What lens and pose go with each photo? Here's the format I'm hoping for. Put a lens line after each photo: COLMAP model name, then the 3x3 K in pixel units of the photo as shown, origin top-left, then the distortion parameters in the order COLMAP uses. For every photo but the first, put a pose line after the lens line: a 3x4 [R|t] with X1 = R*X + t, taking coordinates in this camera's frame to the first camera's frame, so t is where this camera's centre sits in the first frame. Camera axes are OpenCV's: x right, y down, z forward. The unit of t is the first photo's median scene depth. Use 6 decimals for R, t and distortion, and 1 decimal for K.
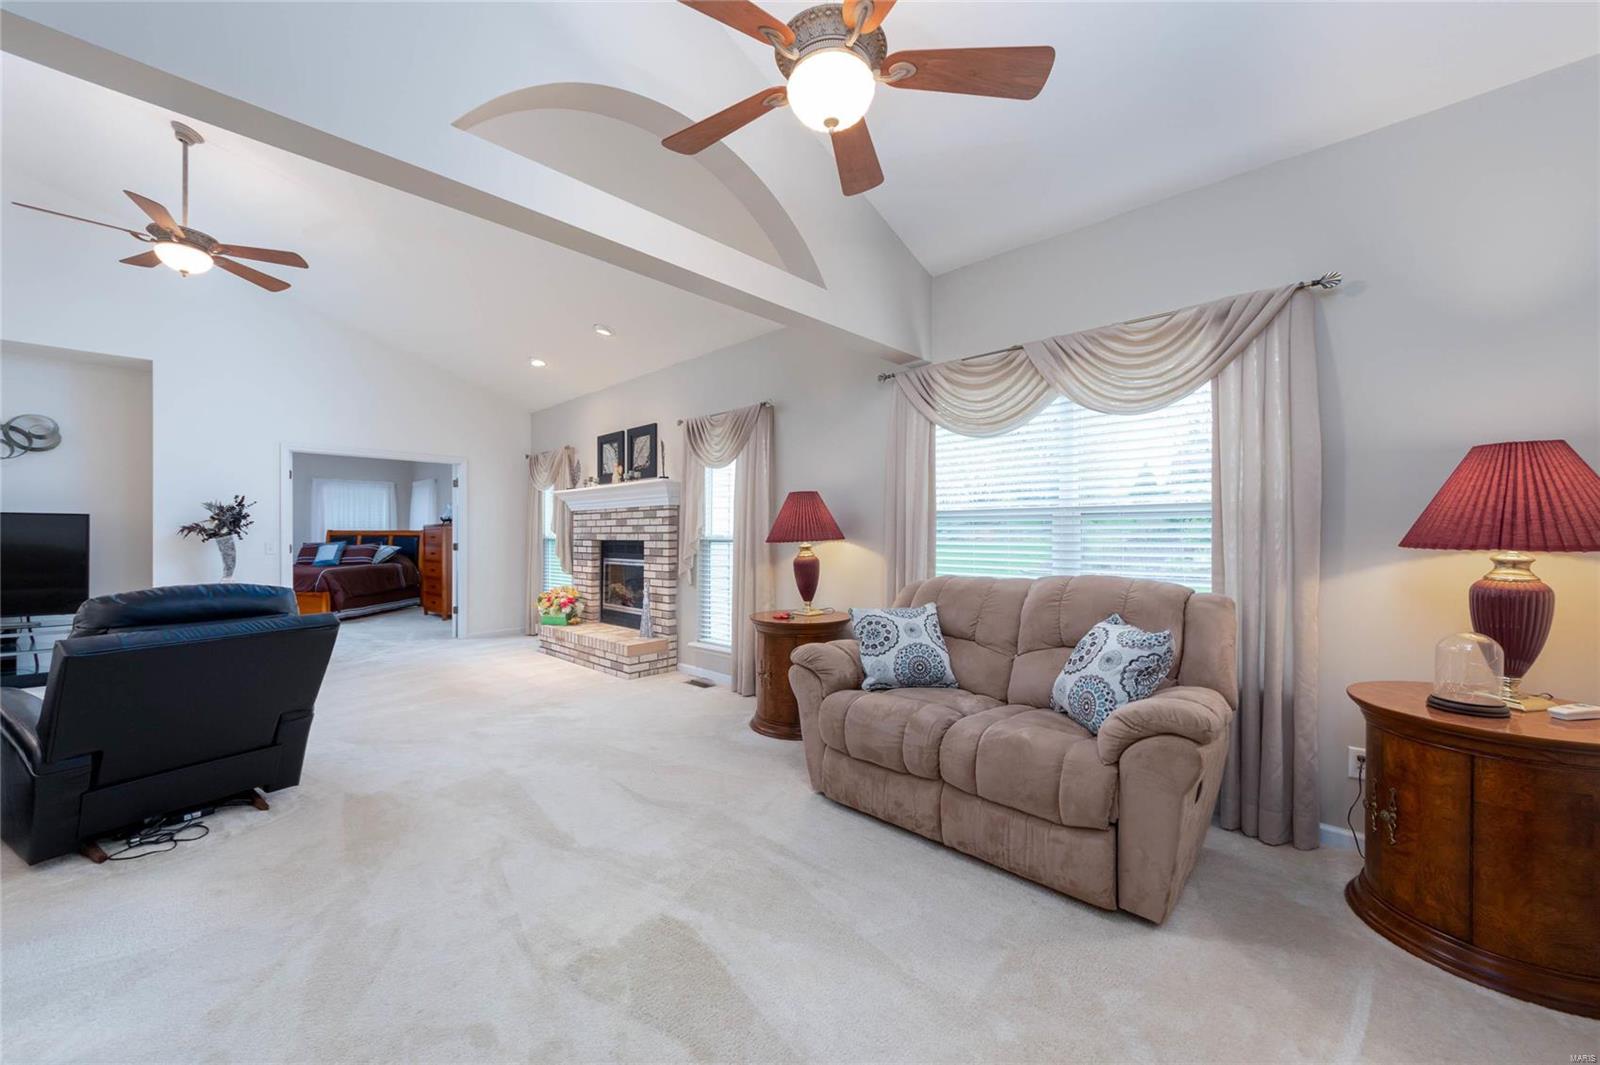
lens RADIAL K [[606.7, 0, 799.3], [0, 606.7, 538.2], [0, 0, 1]] dist [0.000670, -0.000069]
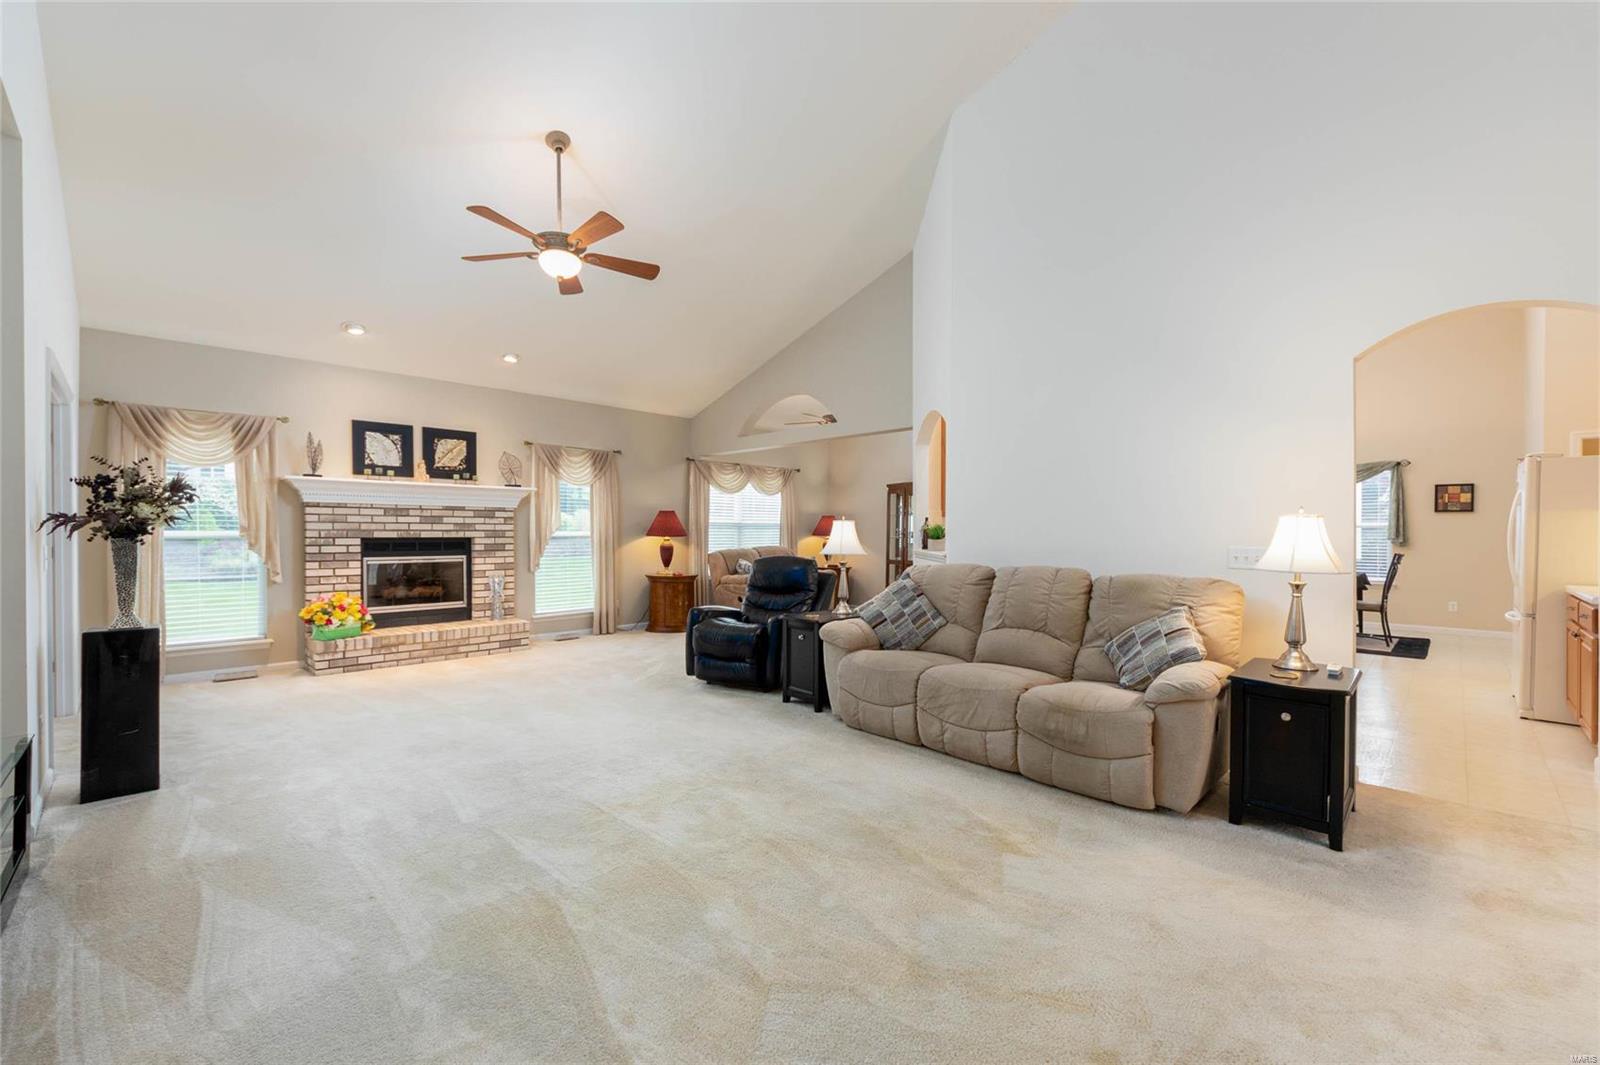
lens RADIAL K [[658.4, 0, 786.9], [0, 658.4, 538.0], [0, 0, 1]] dist [0.002307, -0.004752]
pose [[0.021211, -0.007920, 0.999744, -1.570824], [0.002059, 0.999967, 0.007878, -0.003481], [-0.999773, 0.001891, 0.021227, 0.436860]]
